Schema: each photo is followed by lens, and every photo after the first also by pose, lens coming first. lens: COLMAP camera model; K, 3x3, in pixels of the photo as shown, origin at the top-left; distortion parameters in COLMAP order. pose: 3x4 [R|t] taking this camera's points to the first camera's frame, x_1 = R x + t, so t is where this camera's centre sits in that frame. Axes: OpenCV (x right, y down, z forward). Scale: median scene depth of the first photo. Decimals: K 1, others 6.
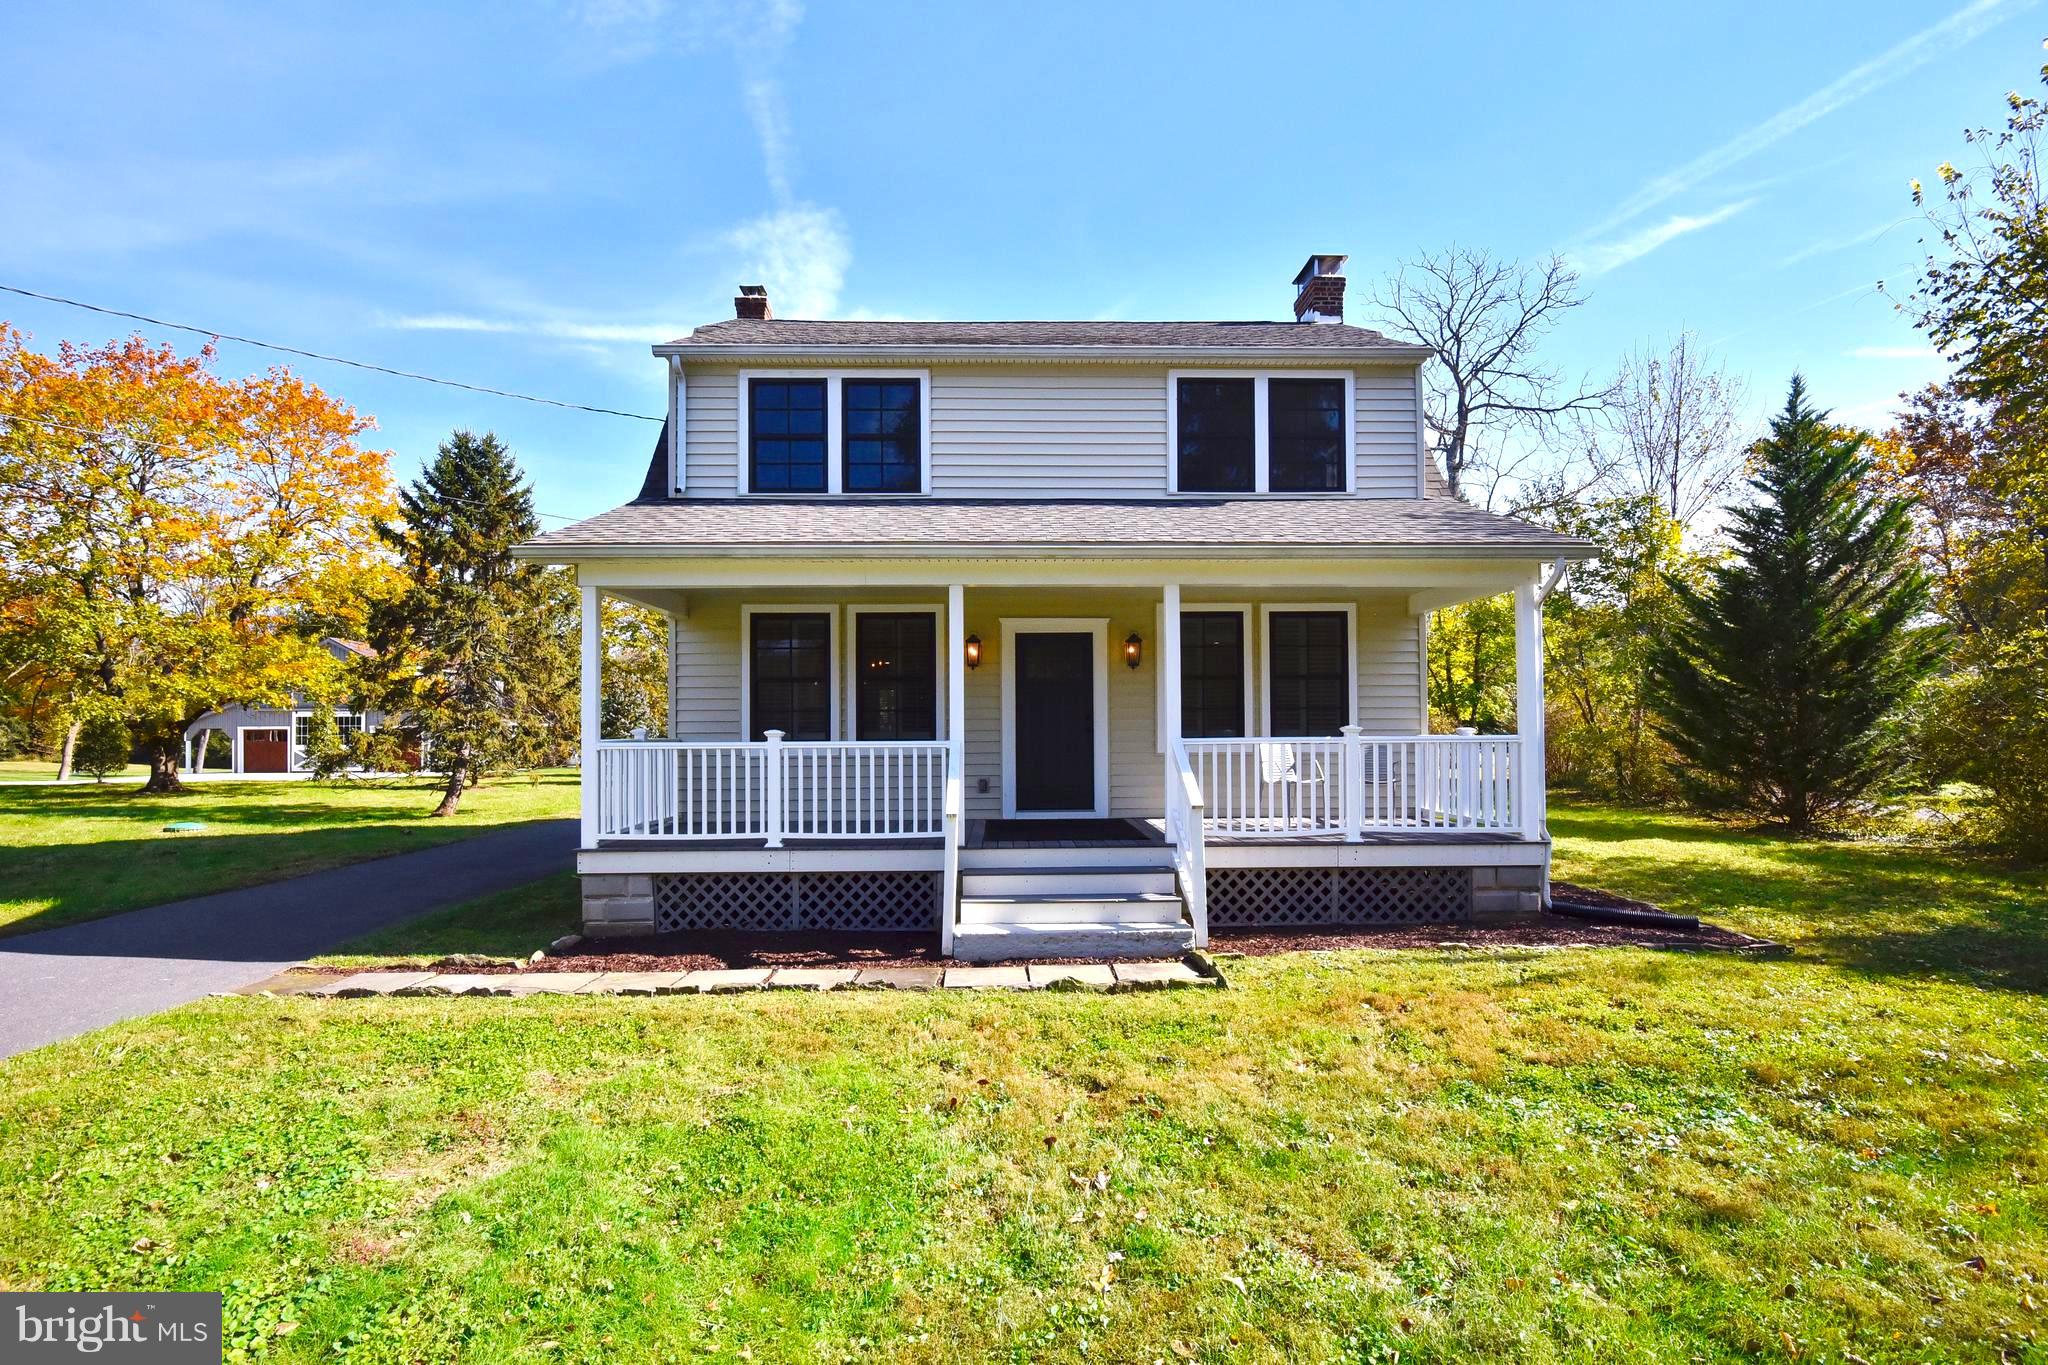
lens RADIAL K [[990.4, 0, 1024.0], [0, 990.4, 682.5], [0, 0, 1]] dist [-0.004941, -0.000928]
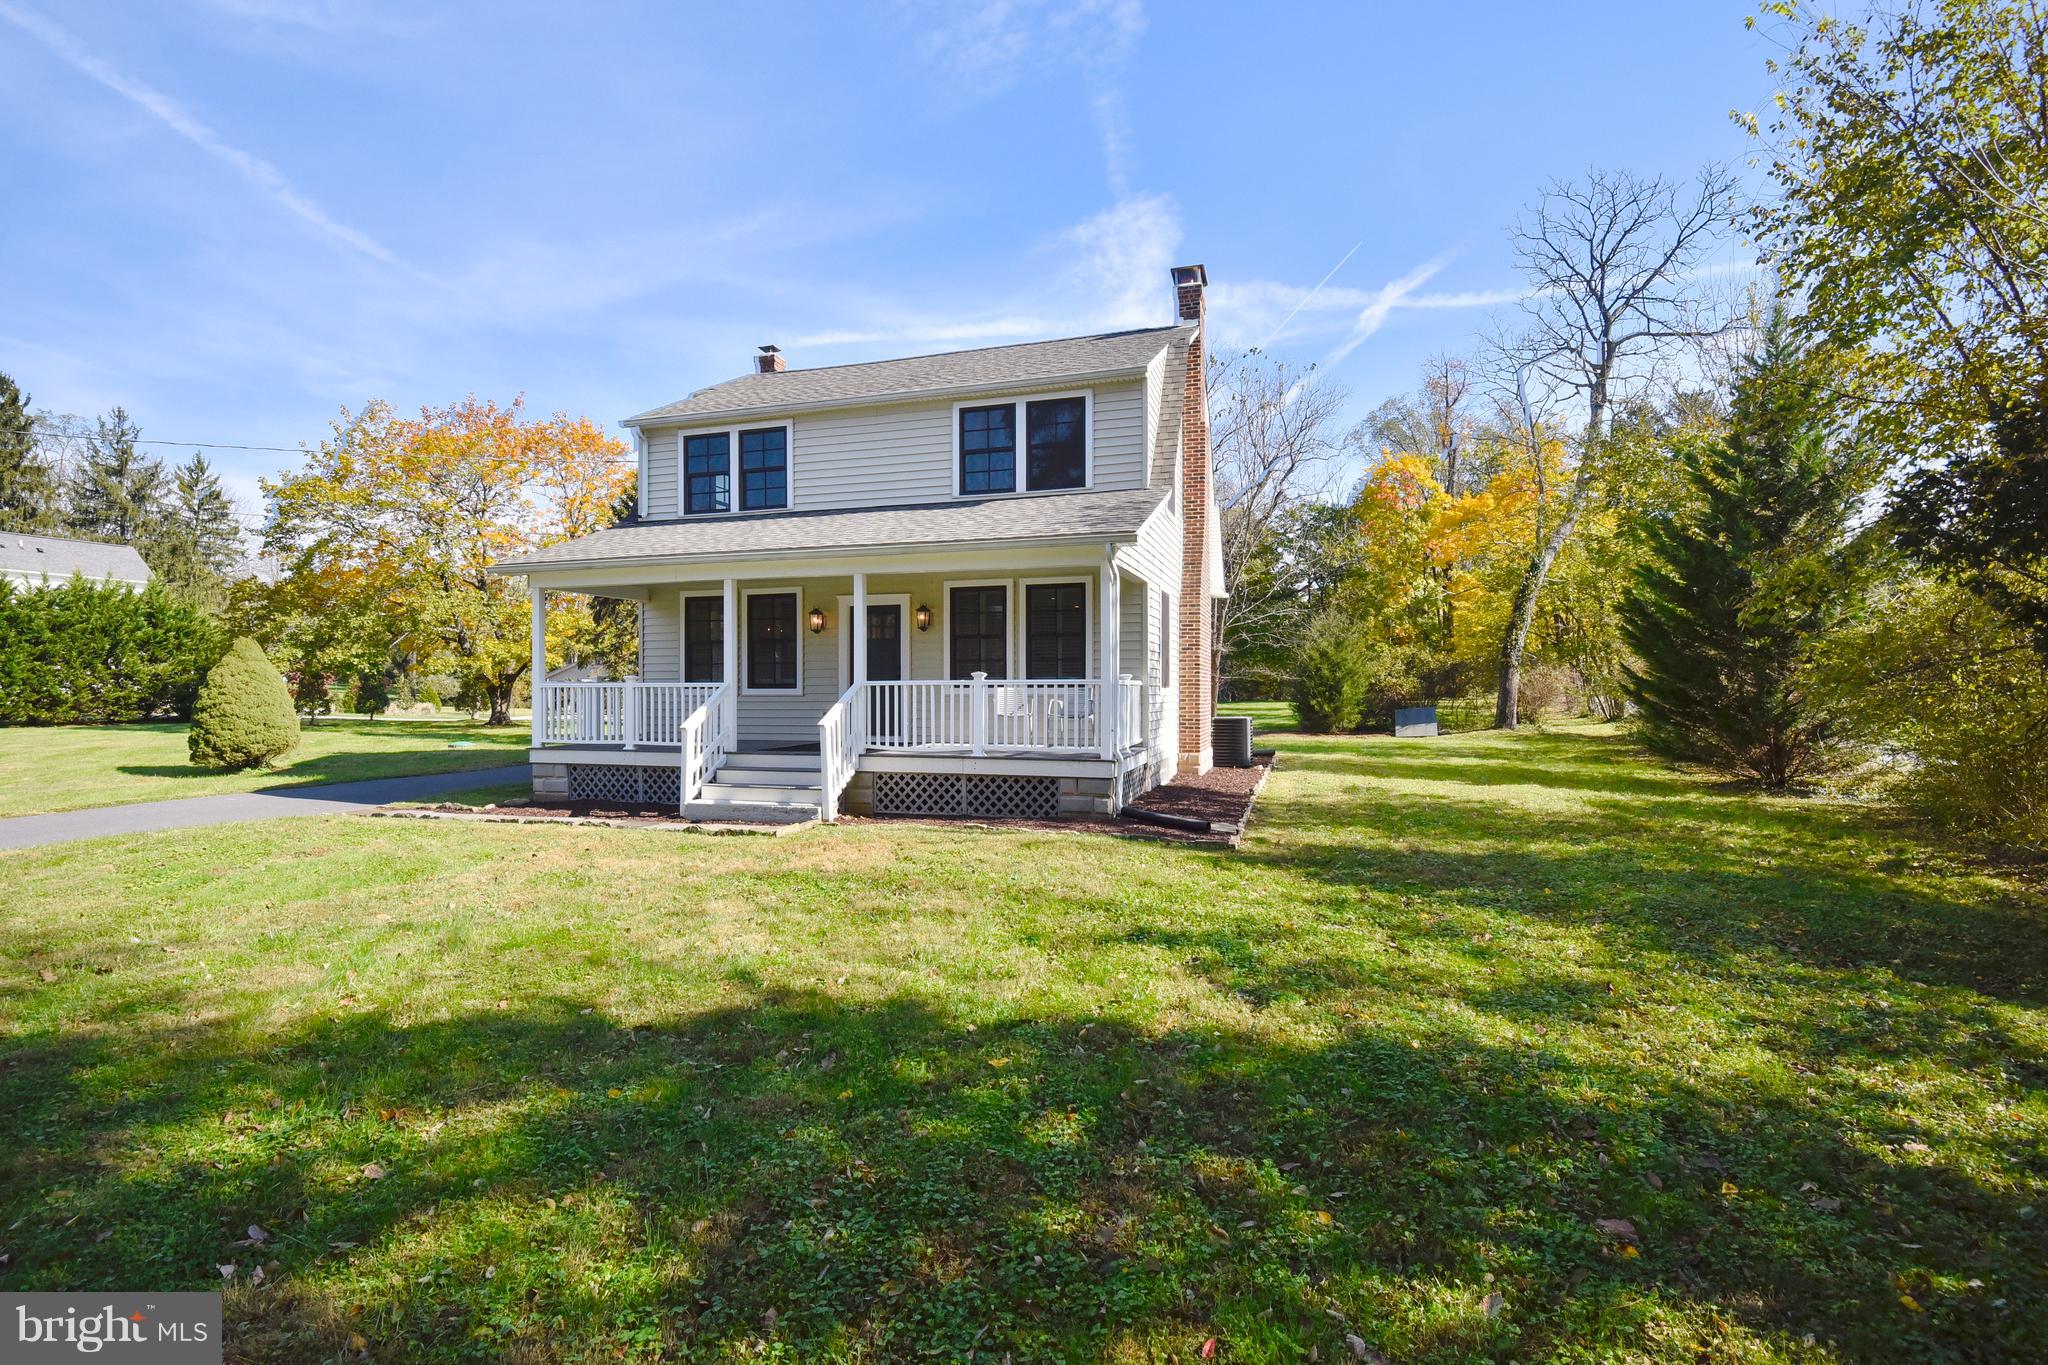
lens RADIAL K [[921.7, 0, 1024.0], [0, 921.7, 682.5], [0, 0, 1]] dist [0.000174, -0.000101]
pose [[0.948625, 0.001266, -0.316399, 0.648509], [0.011757, 0.999160, 0.039248, 0.008352], [0.316183, -0.040951, 0.947814, -0.147247]]
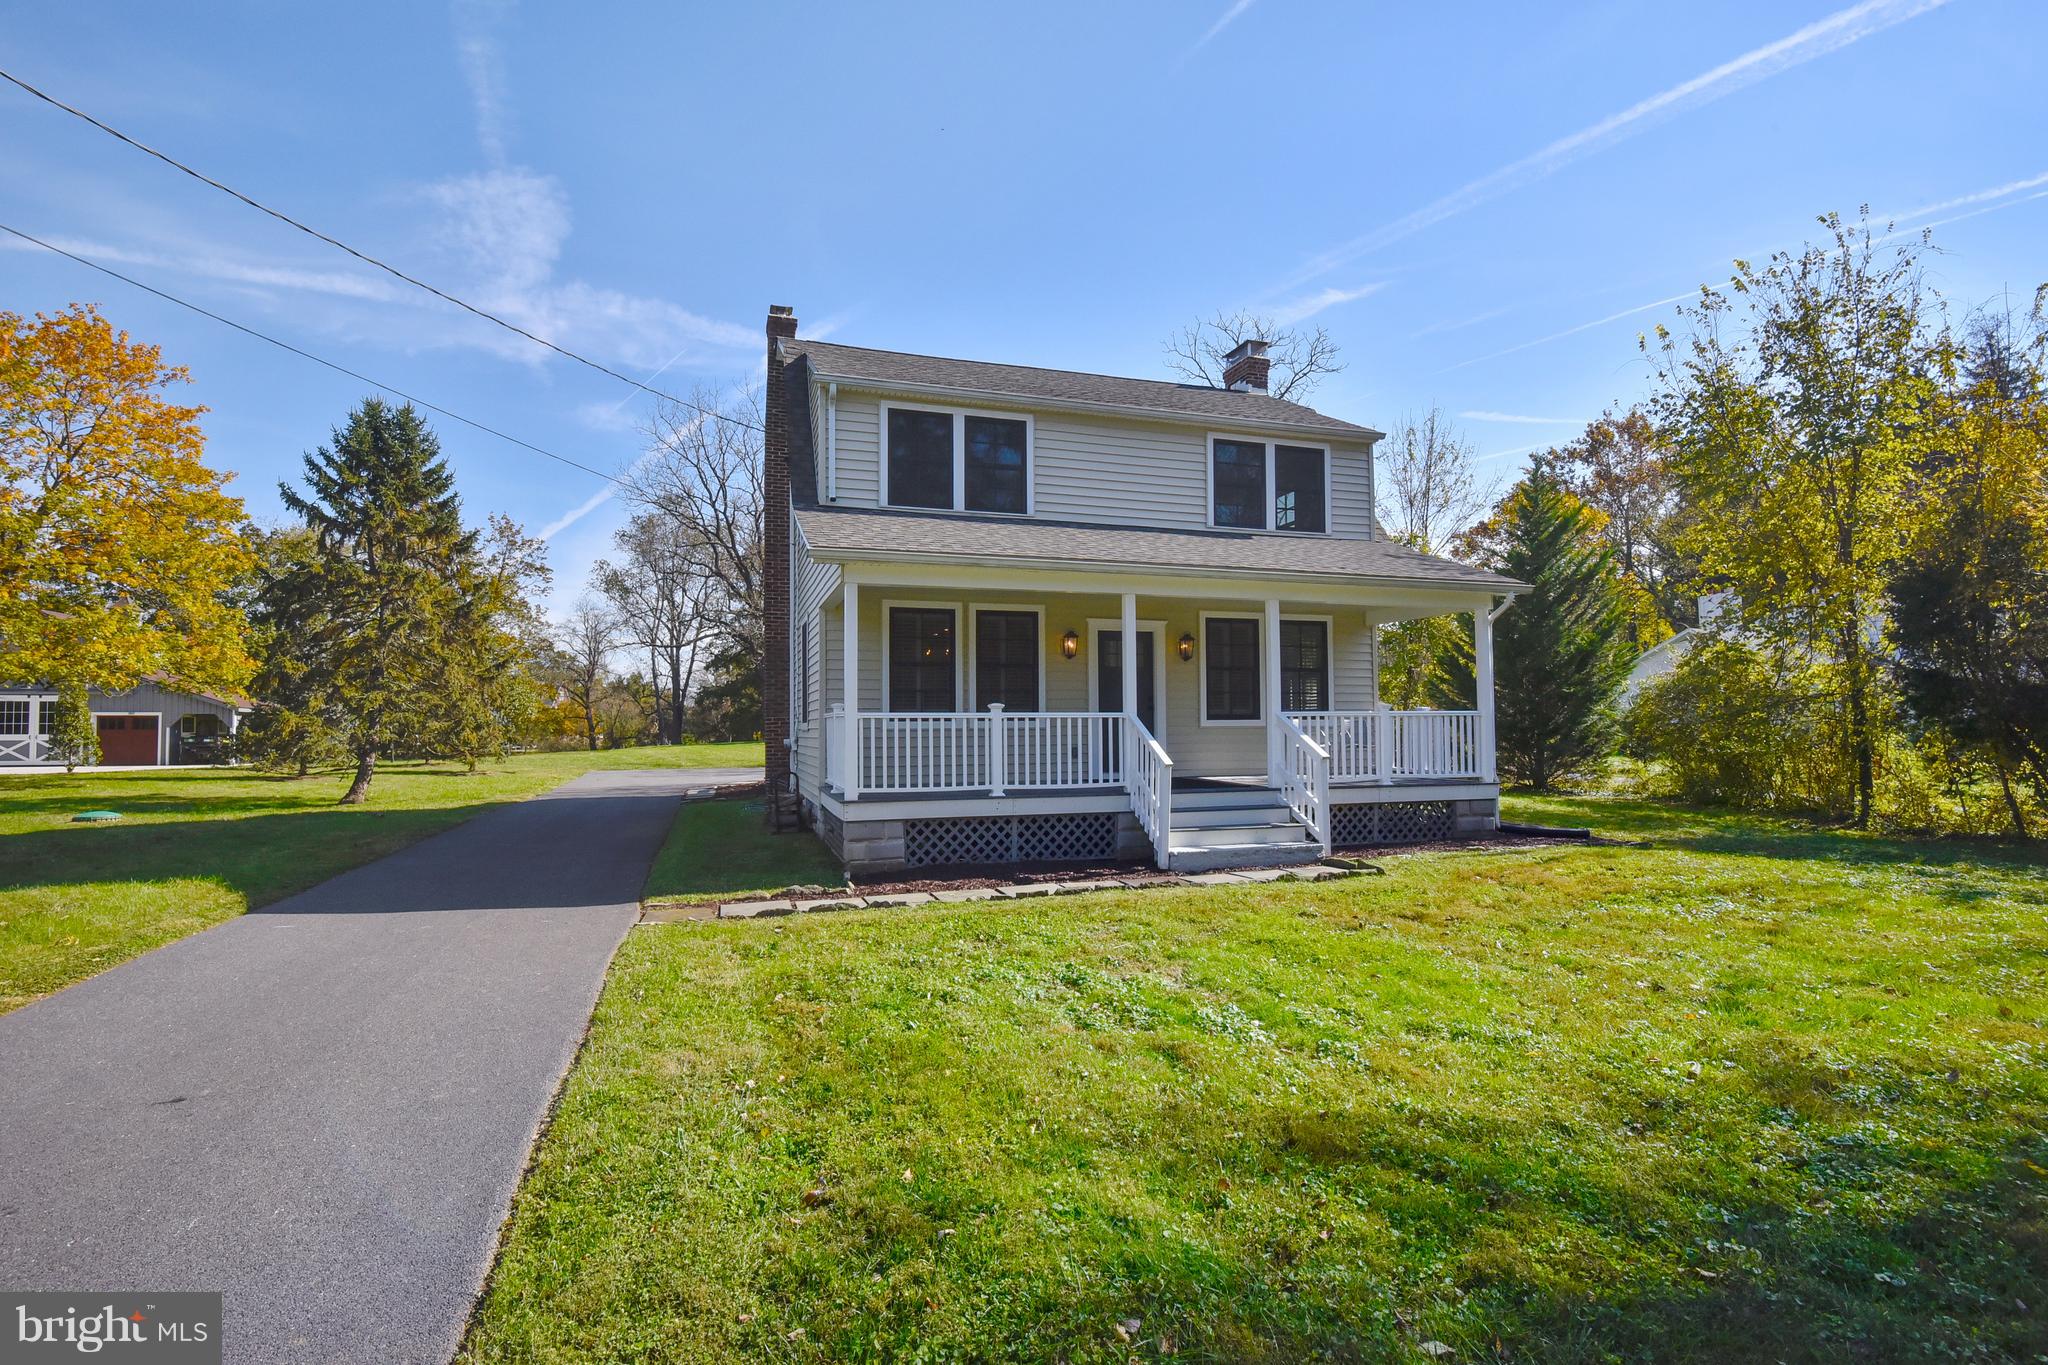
lens RADIAL K [[984.9, 0, 1019.5], [0, 984.9, 656.5], [0, 0, 1]] dist [0.004356, 0.000267]
pose [[0.957071, 0.020496, 0.289127, -0.477521], [-0.014149, 0.999611, -0.024026, 0.014915], [-0.289507, 0.018904, 0.956989, -0.168722]]
